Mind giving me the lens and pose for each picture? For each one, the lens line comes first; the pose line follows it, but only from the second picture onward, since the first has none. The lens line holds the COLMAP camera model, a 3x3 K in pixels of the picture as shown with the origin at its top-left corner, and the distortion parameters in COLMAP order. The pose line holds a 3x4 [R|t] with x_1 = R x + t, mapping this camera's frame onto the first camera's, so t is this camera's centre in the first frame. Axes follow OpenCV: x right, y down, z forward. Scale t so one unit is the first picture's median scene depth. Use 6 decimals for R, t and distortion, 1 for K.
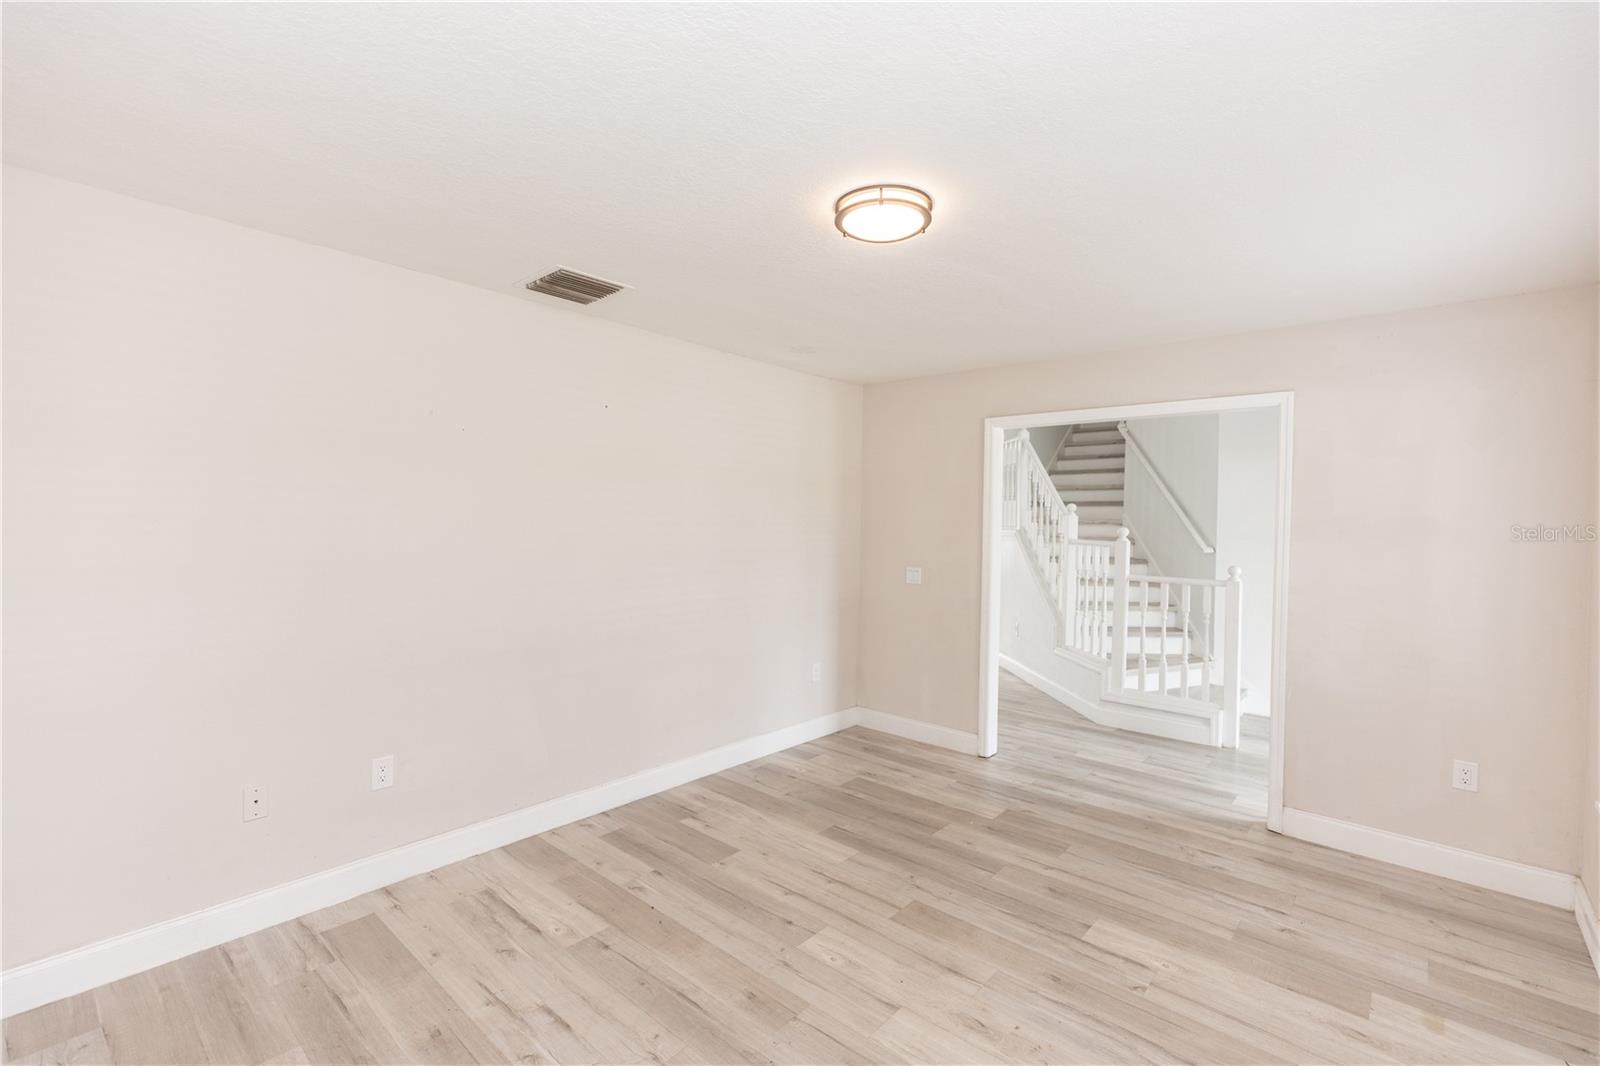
lens RADIAL K [[711.1, 0, 796.9], [0, 711.1, 525.7], [0, 0, 1]] dist [-0.001080, 0.000005]
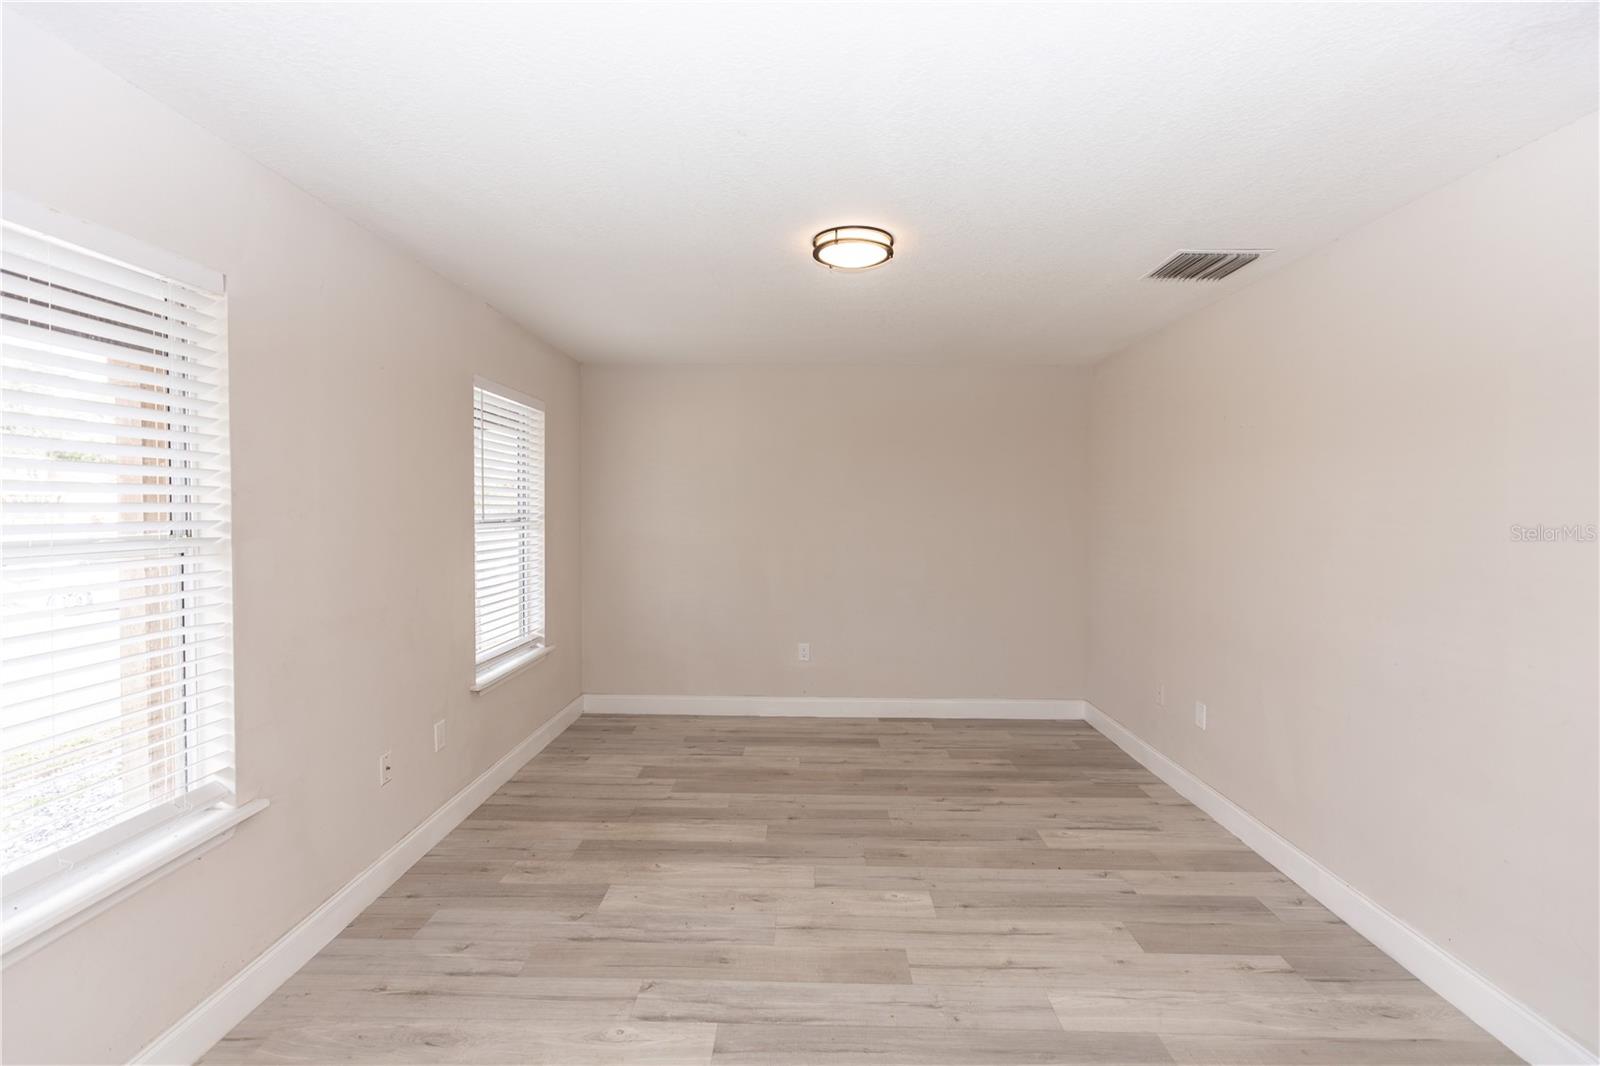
lens RADIAL K [[711.1, 0, 796.9], [0, 711.1, 525.7], [0, 0, 1]] dist [-0.001080, 0.000005]
pose [[-0.762550, -0.004001, -0.646917, 0.798307], [-0.023969, 0.999469, 0.022073, 0.006067], [0.646485, 0.032338, -0.762241, 1.548029]]
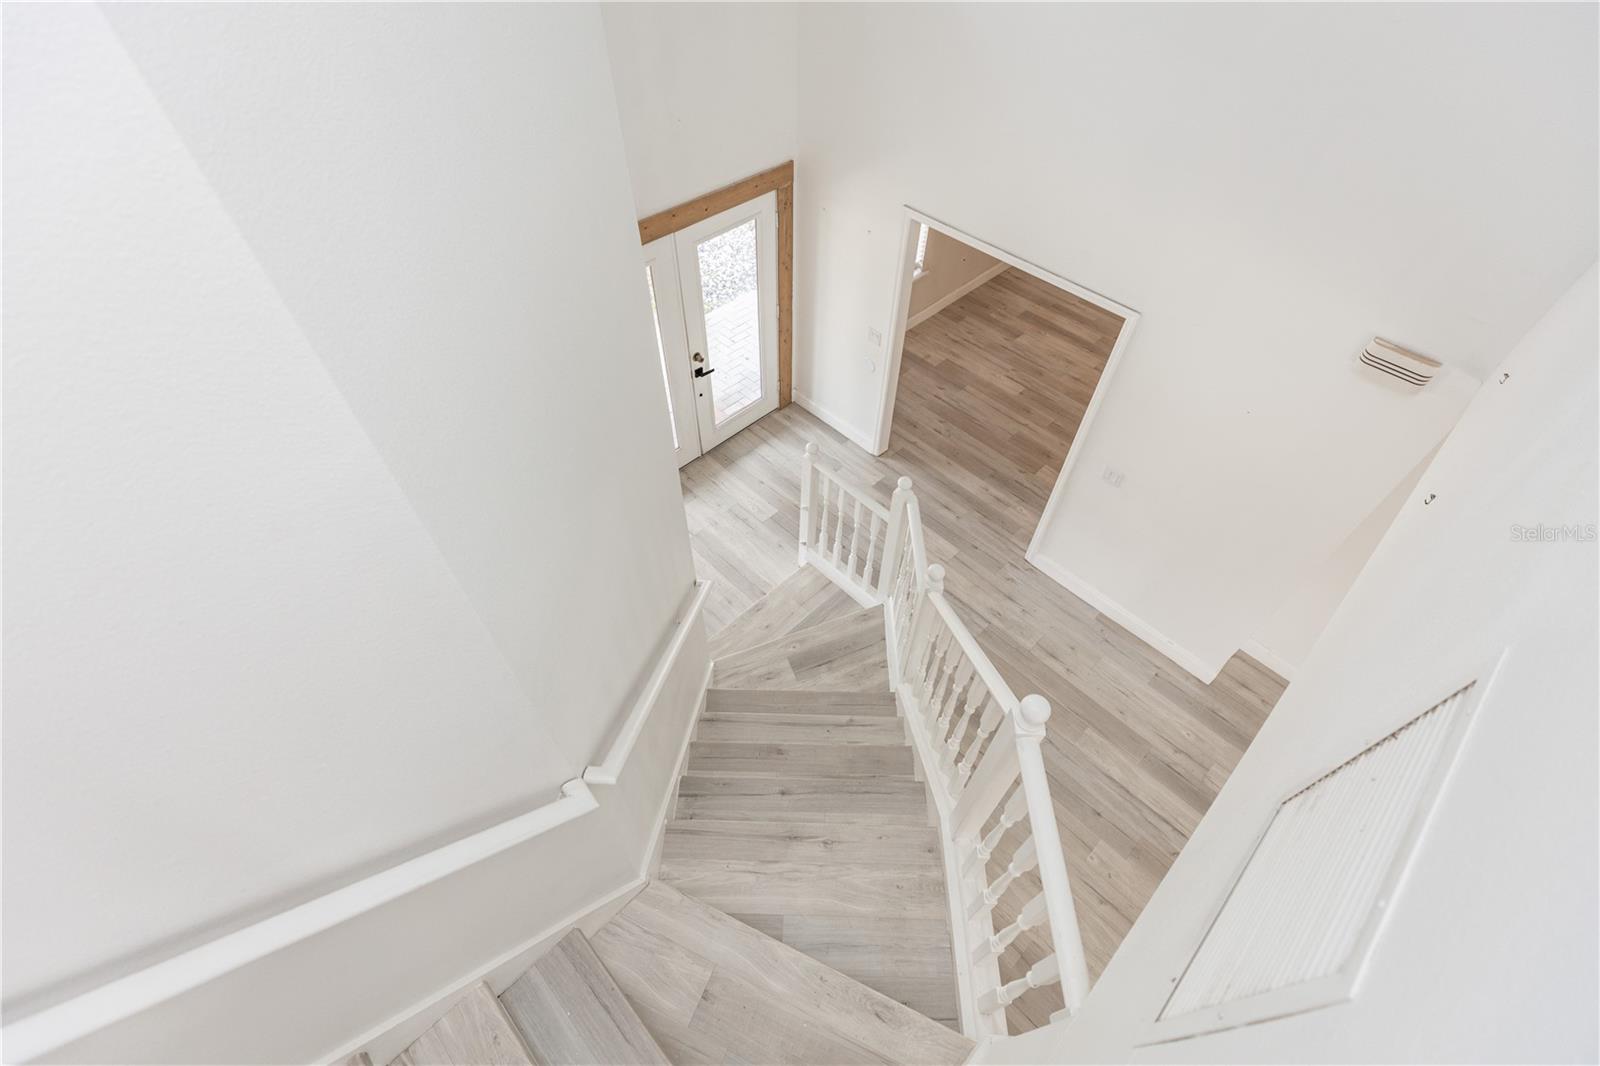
lens RADIAL K [[711.1, 0, 796.9], [0, 711.1, 525.7], [0, 0, 1]] dist [-0.001080, 0.000005]
pose [[-0.996574, -0.077530, 0.028801, 1.059816], [-0.027228, 0.636367, 0.770906, -1.029460], [-0.078096, 0.767480, -0.636298, 2.941036]]
